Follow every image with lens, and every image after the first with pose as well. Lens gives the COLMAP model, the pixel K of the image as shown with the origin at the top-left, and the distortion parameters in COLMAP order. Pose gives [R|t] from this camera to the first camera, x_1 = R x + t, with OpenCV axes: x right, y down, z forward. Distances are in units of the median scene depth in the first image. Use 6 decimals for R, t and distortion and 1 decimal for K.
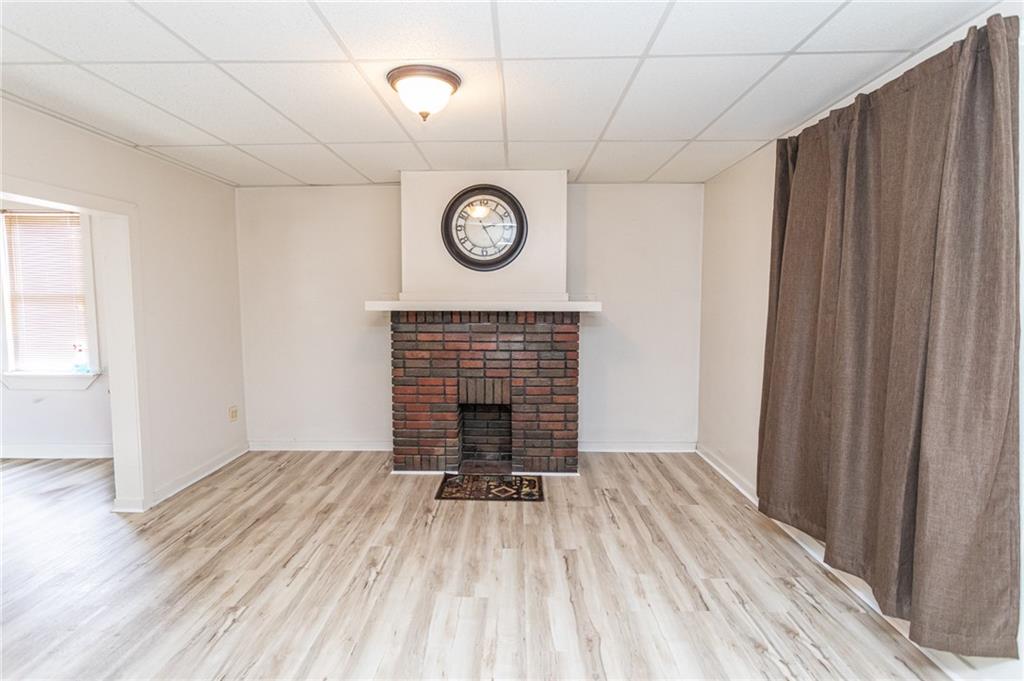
lens RADIAL K [[516.8, 0, 509.6], [0, 516.8, 339.0], [0, 0, 1]] dist [-0.001670, 0.000276]
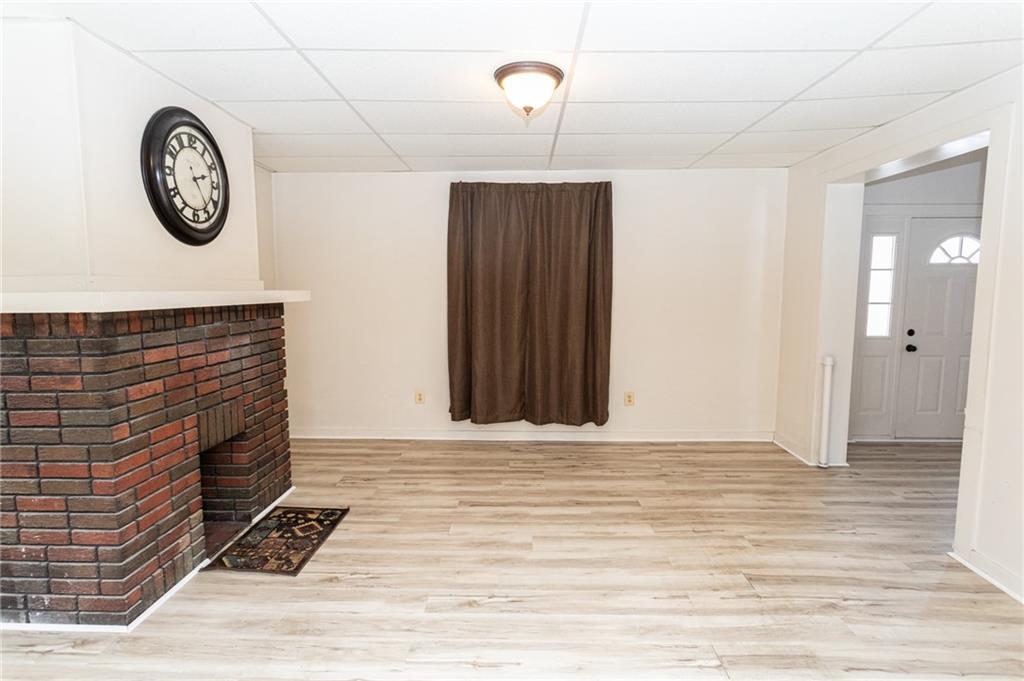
lens RADIAL K [[510.8, 0, 508.0], [0, 510.8, 338.5], [0, 0, 1]] dist [0.001056, 0.000456]
pose [[0.009961, -0.099743, 0.994963, -0.715670], [0.084337, 0.991551, 0.098556, -0.044869], [-0.996387, 0.082931, 0.018289, 0.610642]]
